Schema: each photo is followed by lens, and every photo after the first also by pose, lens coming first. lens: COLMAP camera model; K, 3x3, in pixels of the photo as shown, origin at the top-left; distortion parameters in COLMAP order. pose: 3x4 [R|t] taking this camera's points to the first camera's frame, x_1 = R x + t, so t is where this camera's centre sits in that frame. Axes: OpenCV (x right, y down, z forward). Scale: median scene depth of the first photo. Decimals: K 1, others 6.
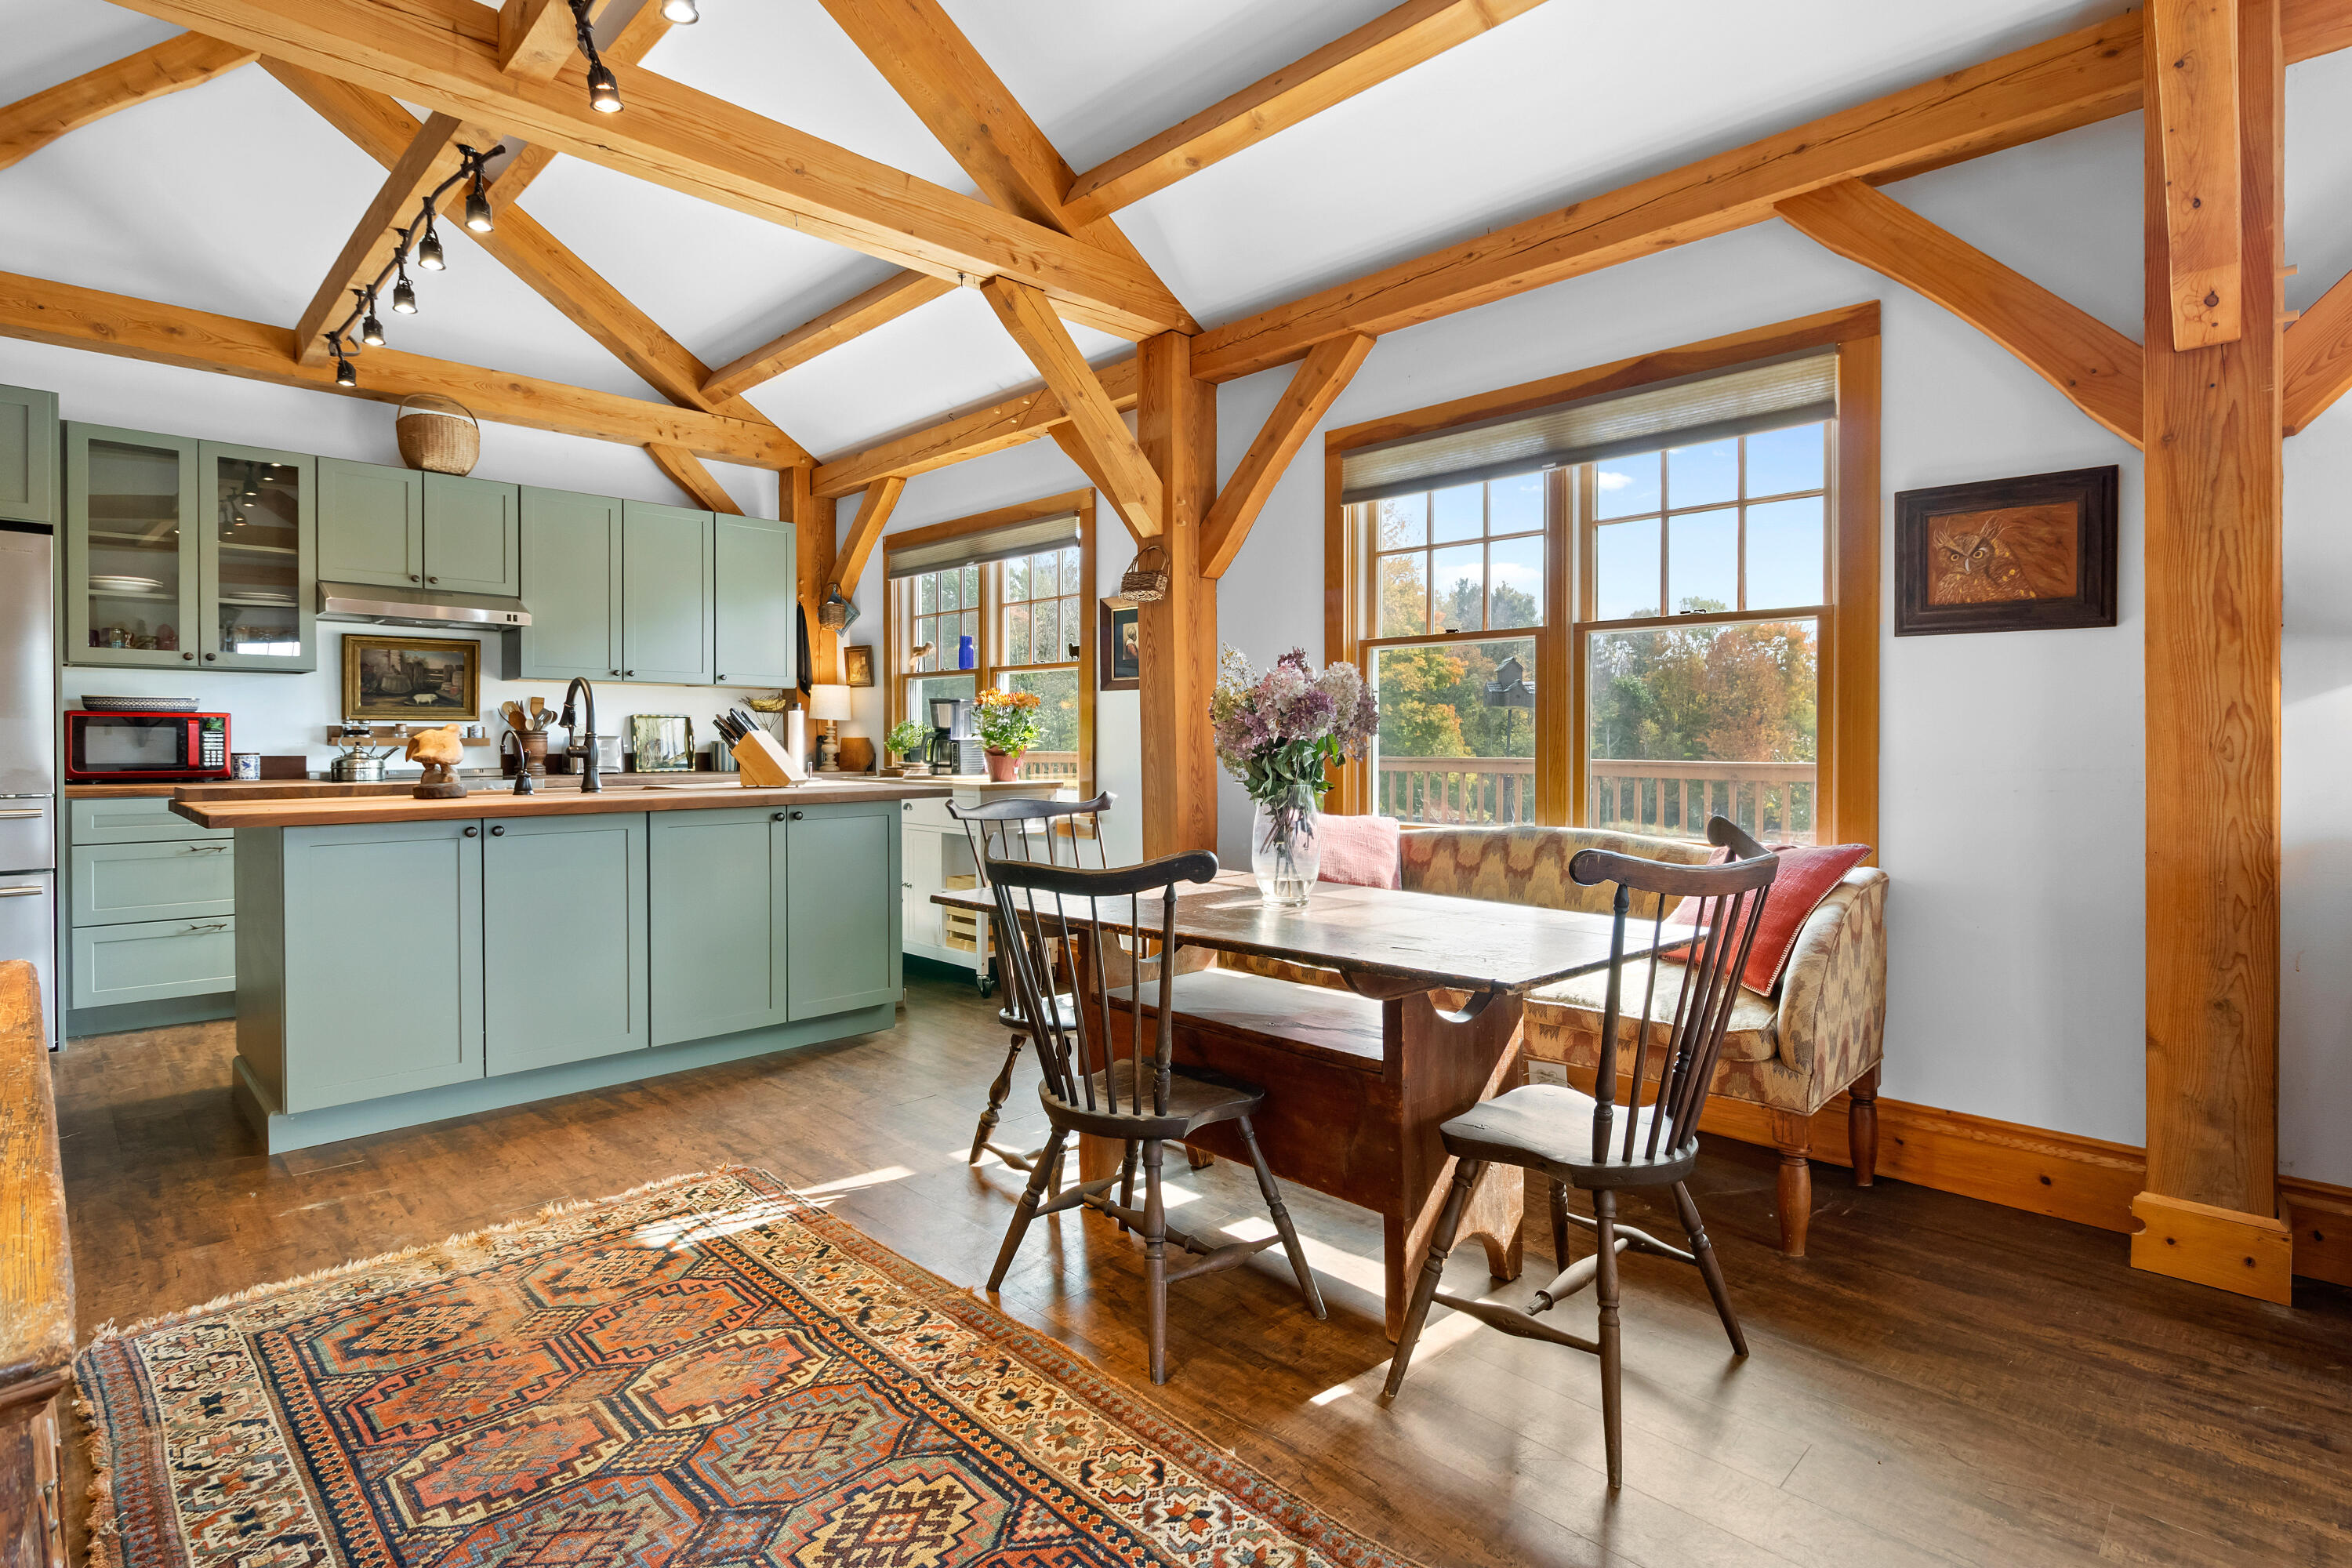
lens RADIAL K [[1155.7, 0, 1215.9], [0, 1155.7, 743.4], [0, 0, 1]] dist [-0.002556, -0.000338]
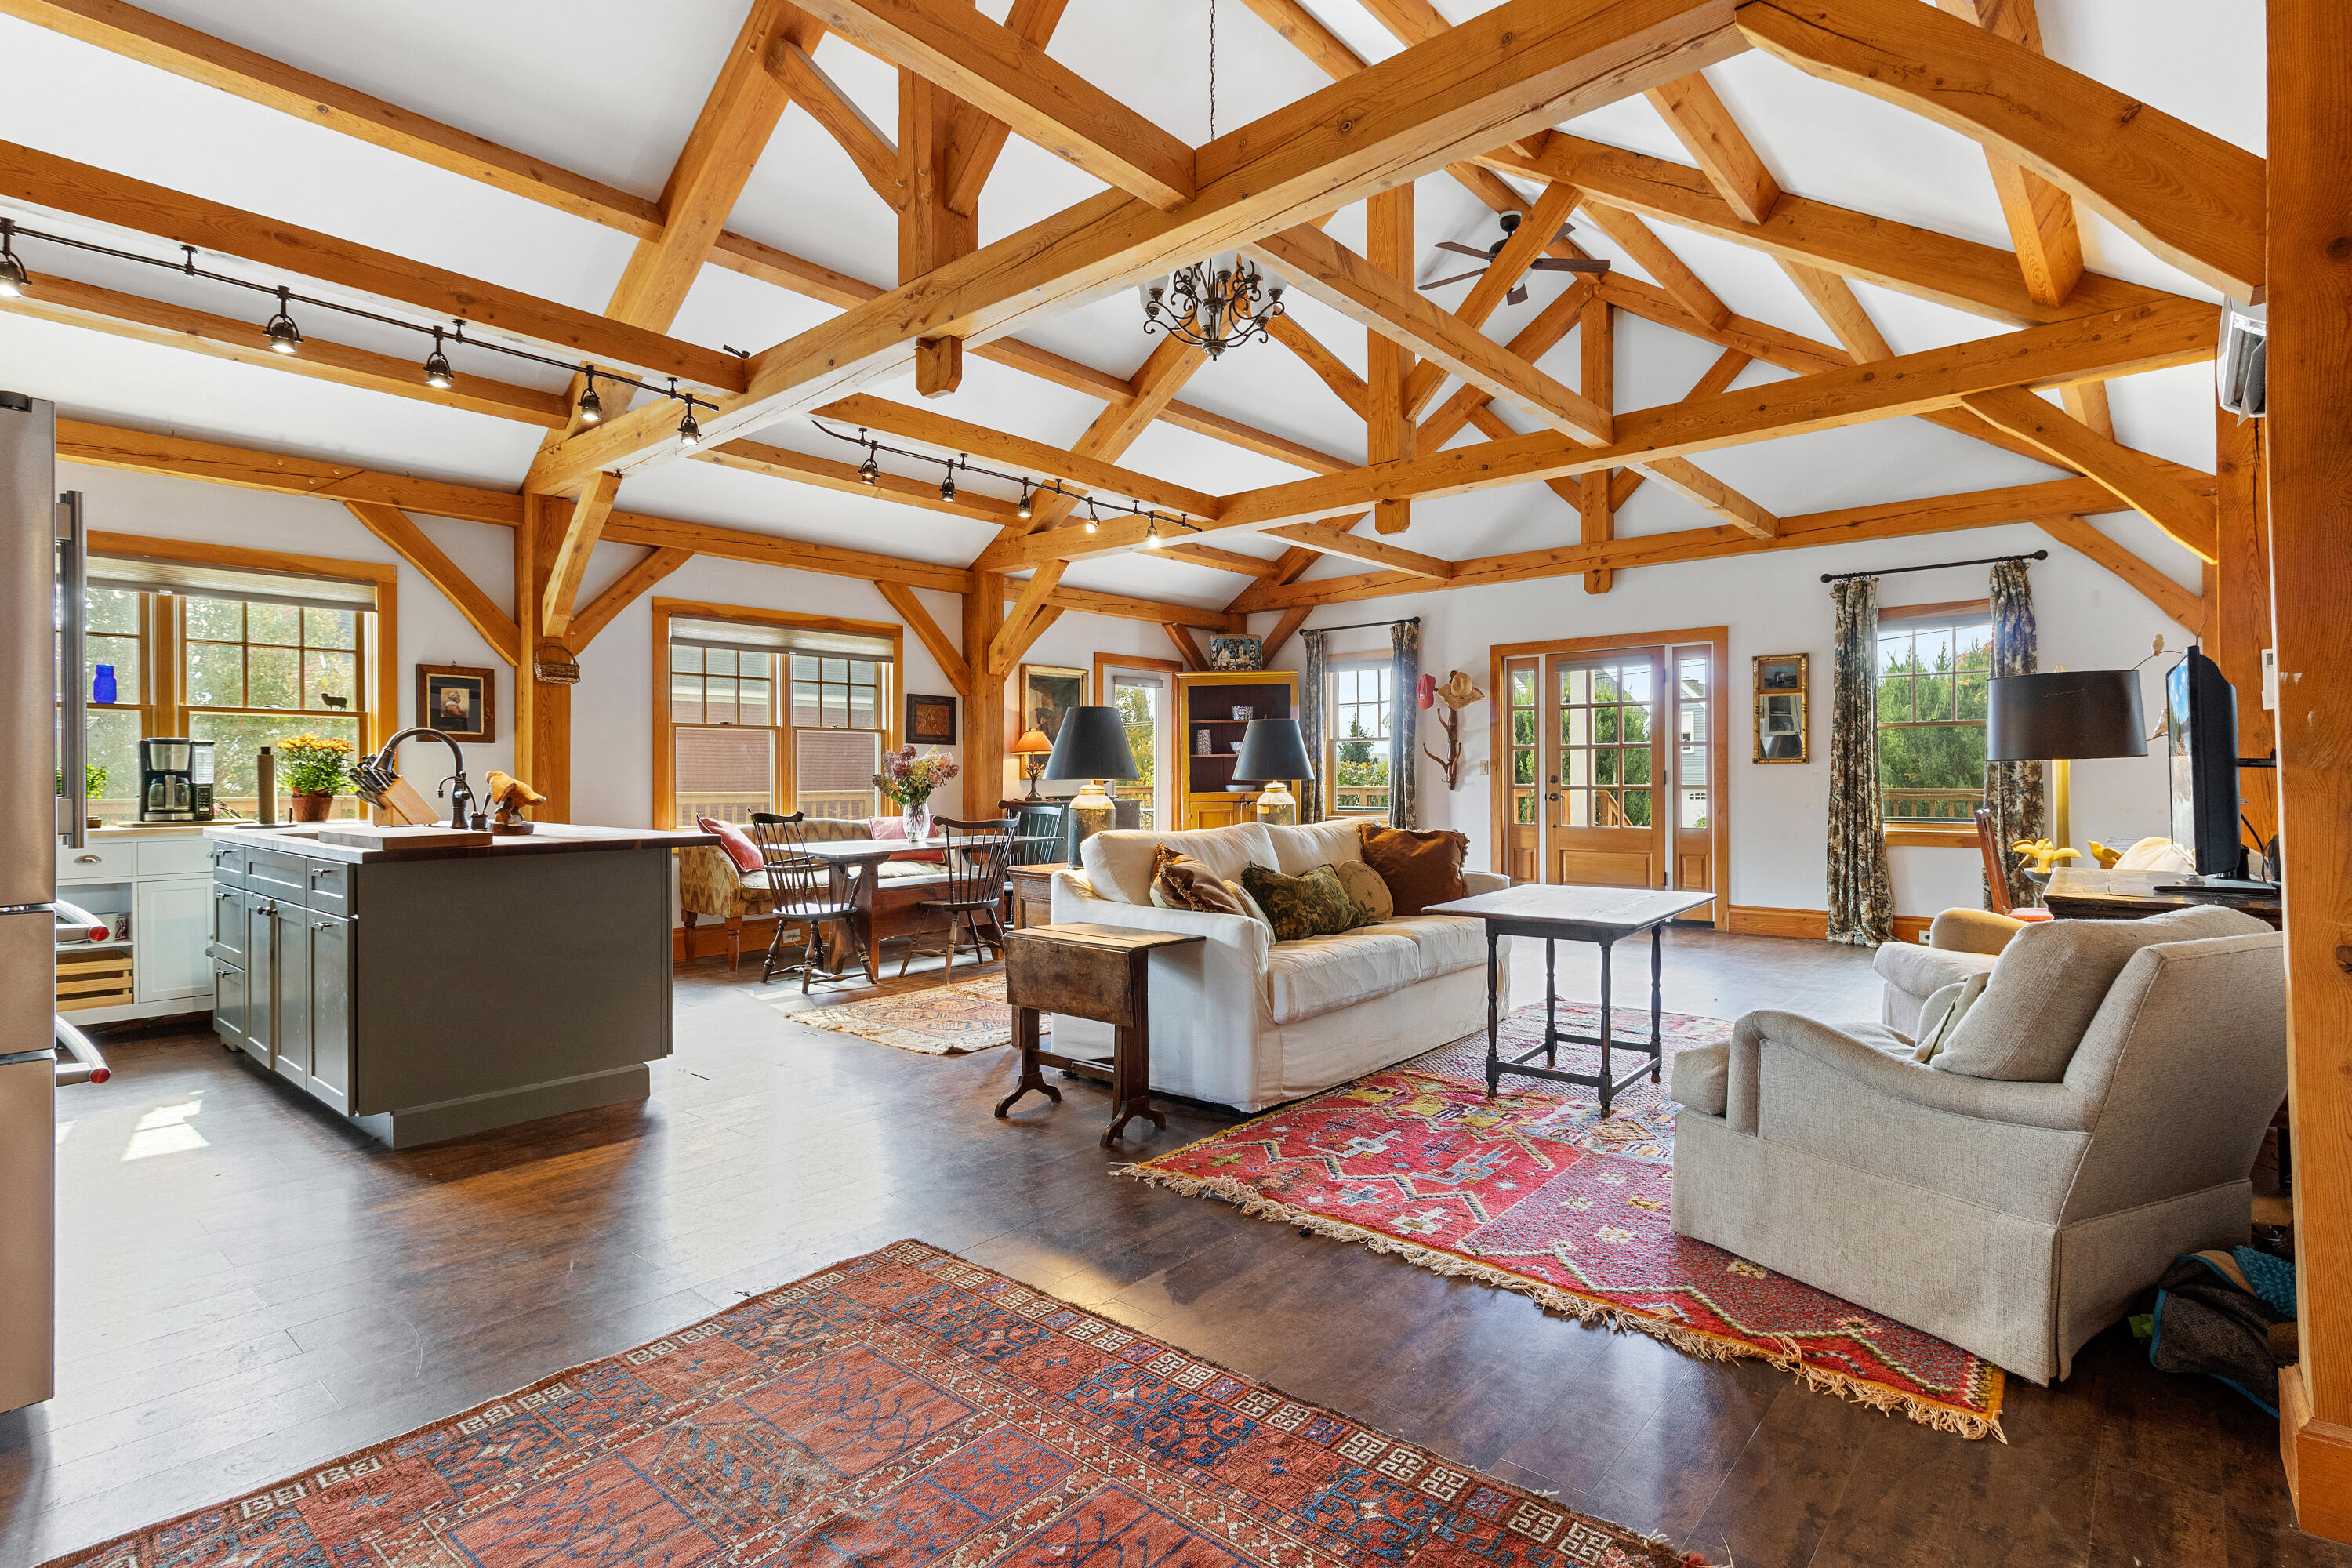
lens RADIAL K [[1155.8, 0, 1194.3], [0, 1155.8, 776.3], [0, 0, 1]] dist [0.002659, 0.002381]
pose [[-0.070665, 0.000813, 0.997500, -1.322540], [0.008522, 0.999964, -0.000211, -0.002243], [-0.997464, 0.008486, -0.070669, 0.276629]]
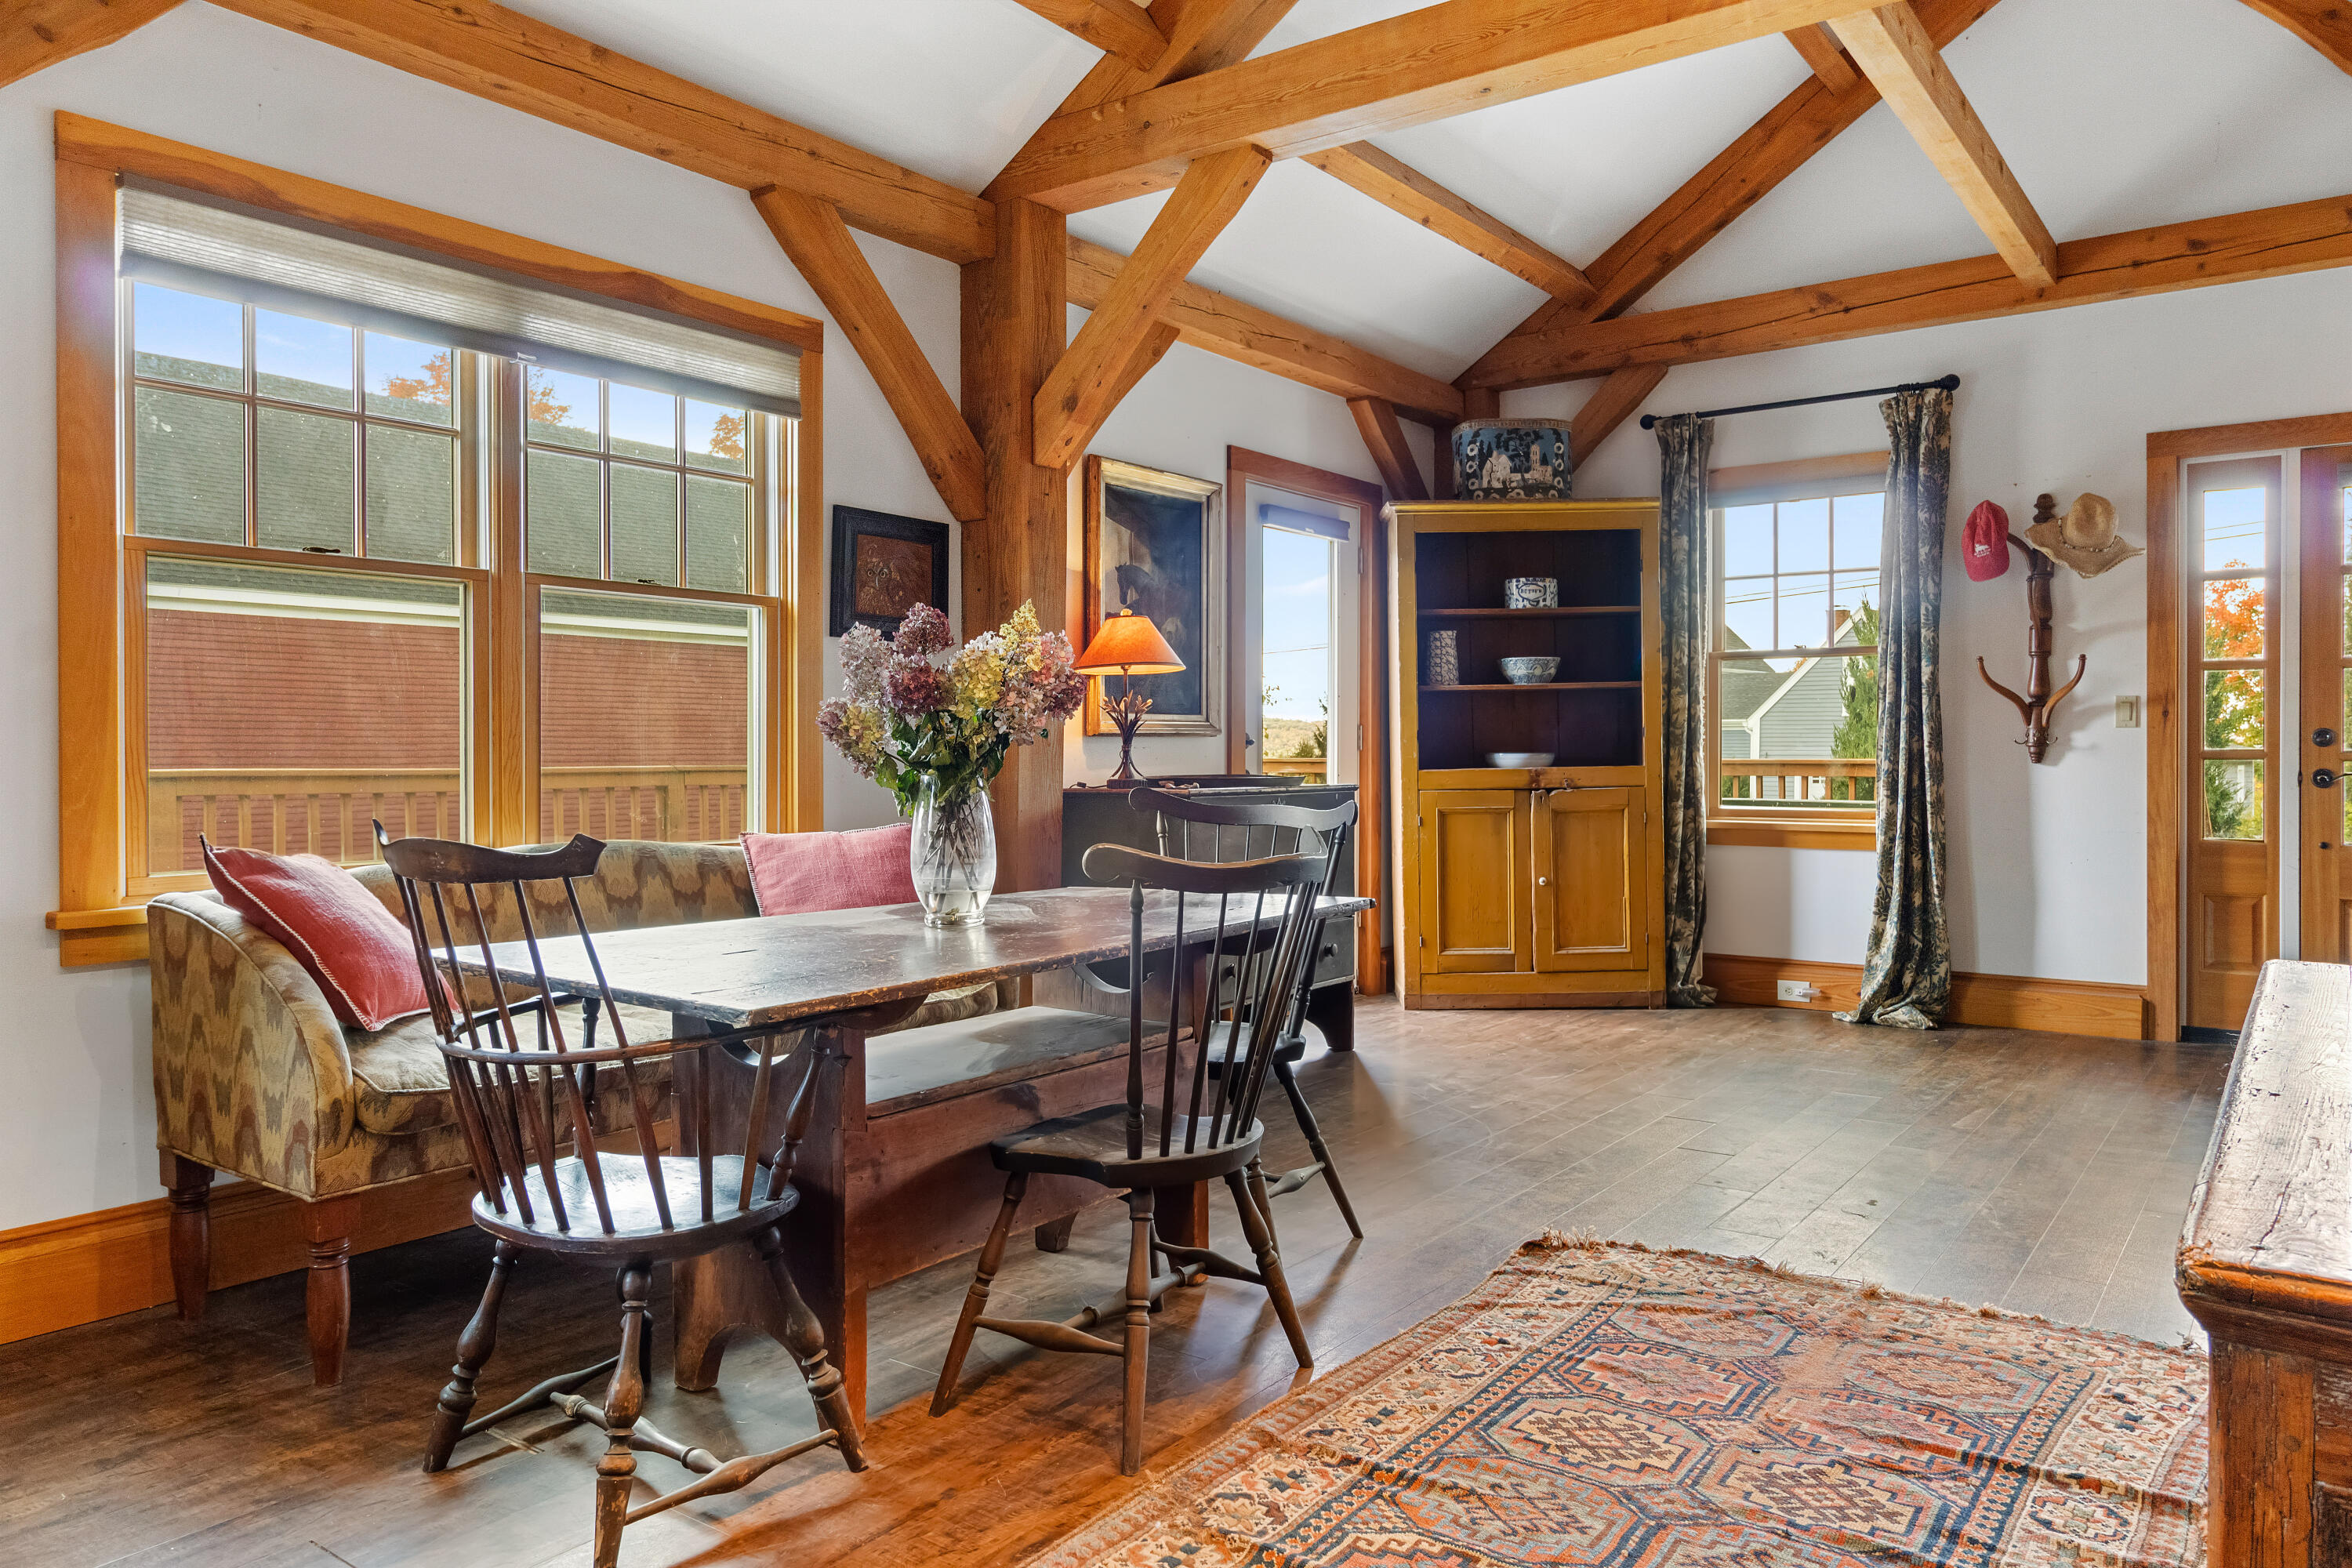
lens RADIAL K [[1599.8, 0, 1179.8], [0, 1599.8, 757.4], [0, 0, 1]] dist [0.000184, 0.000607]
pose [[-0.139638, -0.002080, 0.990200, -0.538075], [0.007870, 0.999964, 0.003211, 0.010844], [-0.990171, 0.008242, -0.139617, 0.501870]]
